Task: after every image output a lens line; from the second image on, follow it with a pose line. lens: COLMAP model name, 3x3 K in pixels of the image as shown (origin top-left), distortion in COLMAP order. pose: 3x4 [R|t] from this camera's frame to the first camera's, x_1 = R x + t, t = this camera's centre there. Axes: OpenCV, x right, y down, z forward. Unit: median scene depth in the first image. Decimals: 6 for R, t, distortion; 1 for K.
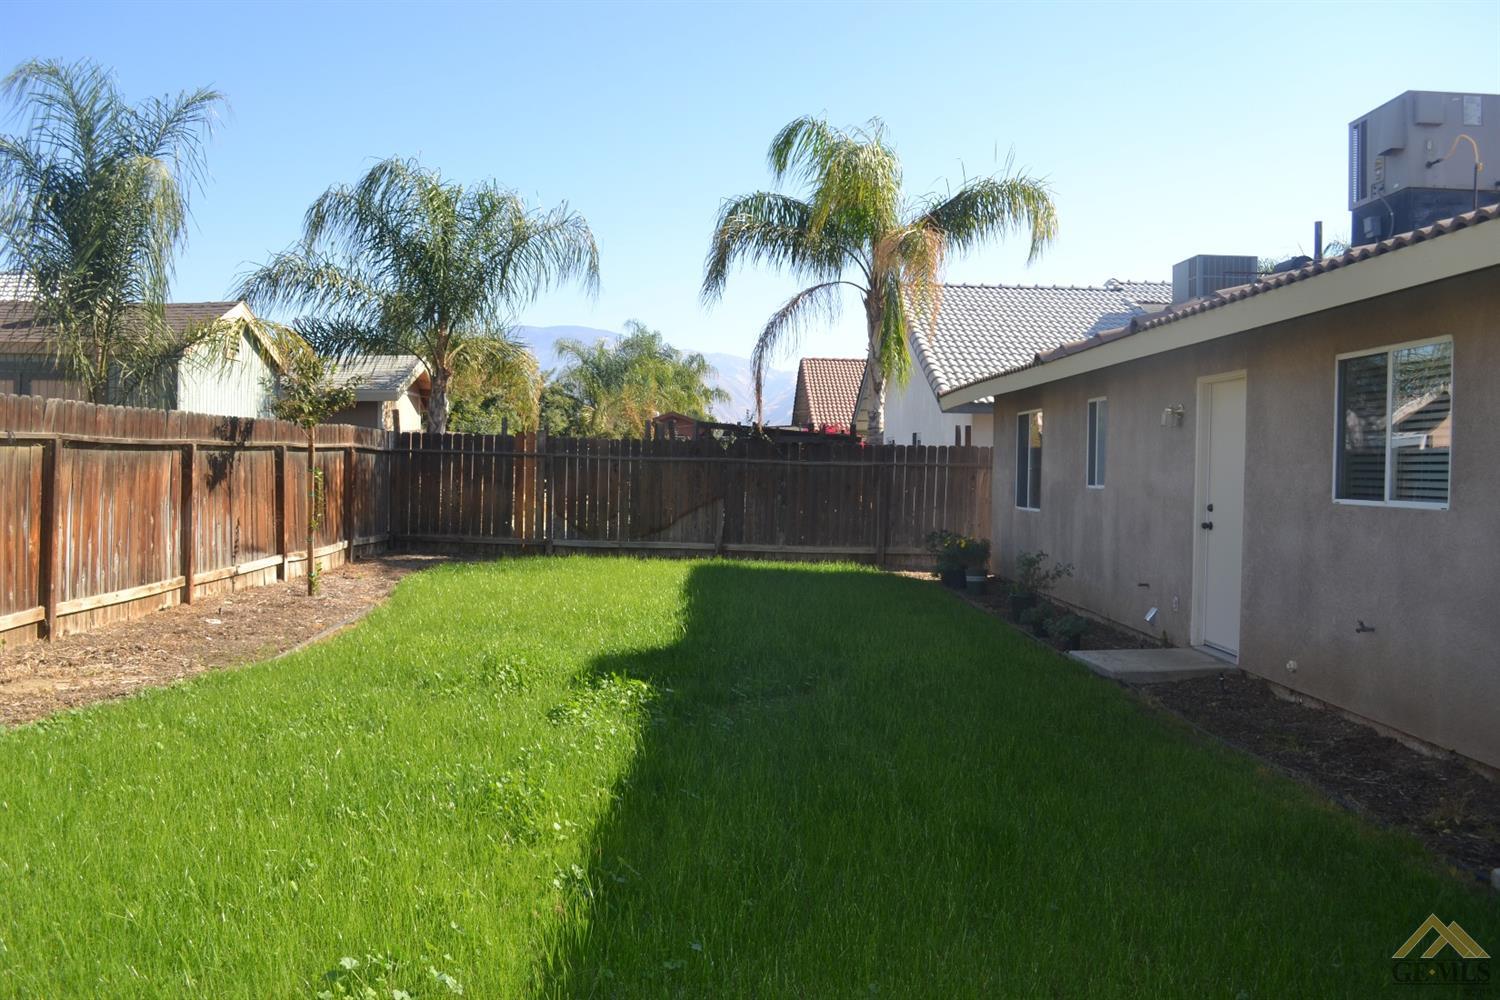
lens RADIAL K [[1186.7, 0, 752.2], [0, 1186.7, 495.9], [0, 0, 1]] dist [-0.071168, -0.007270]
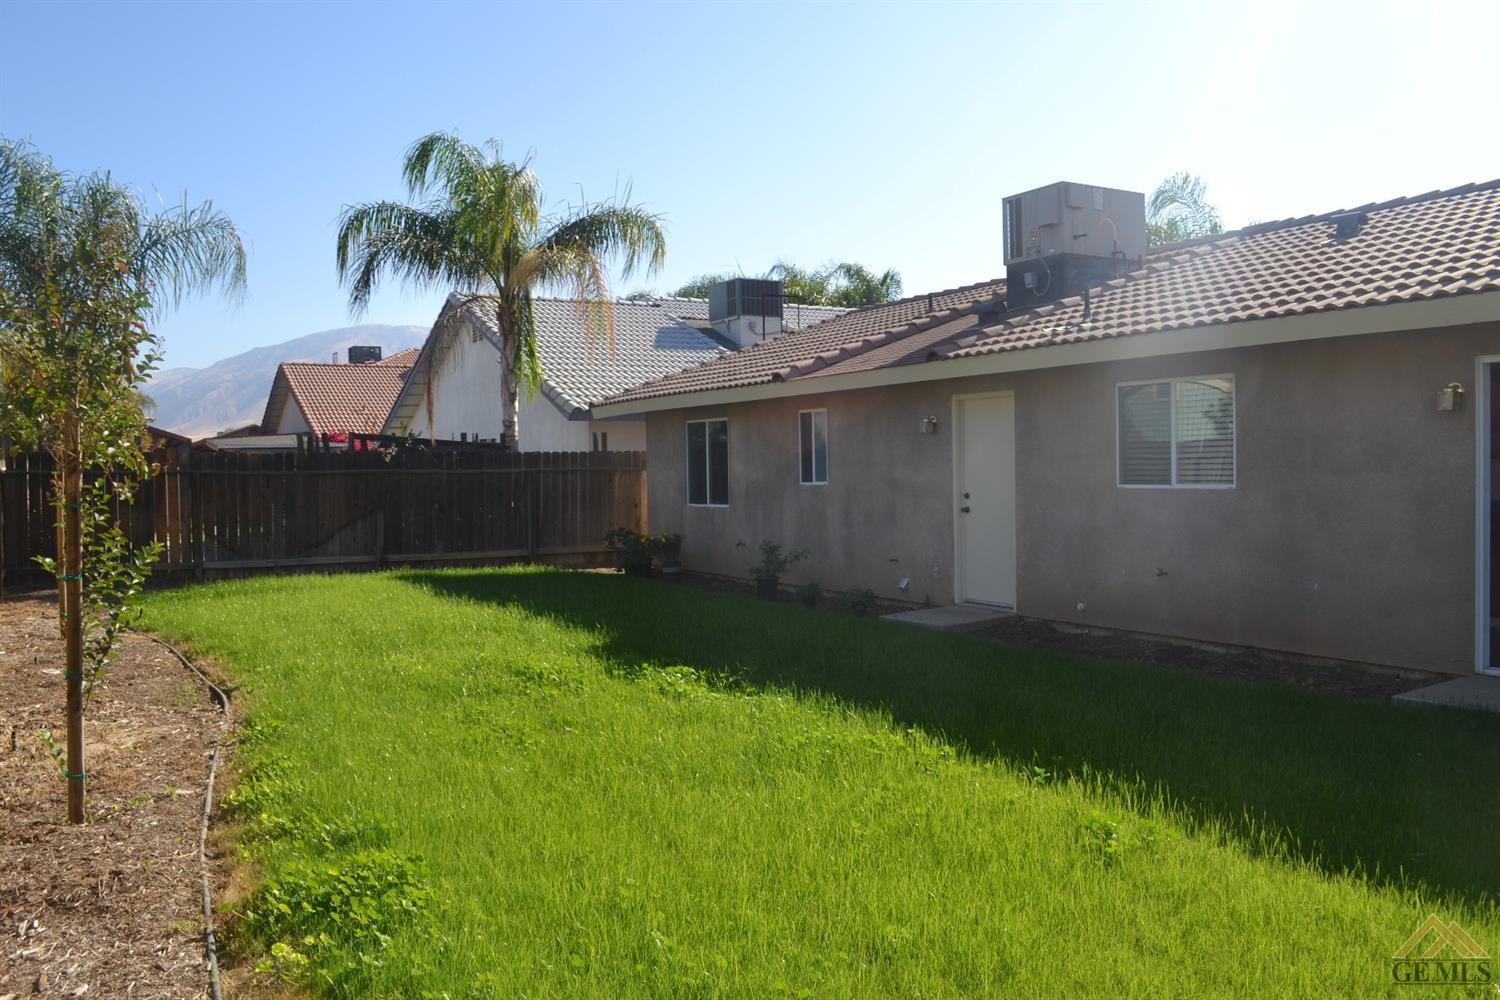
lens RADIAL K [[1186.7, 0, 734.9], [0, 1186.7, 502.4], [0, 0, 1]] dist [-0.071168, -0.007270]
pose [[0.875324, -0.044266, 0.481506, -0.246487], [0.041770, 0.999001, 0.015906, -0.007556], [-0.481729, 0.006189, 0.876299, -0.012209]]
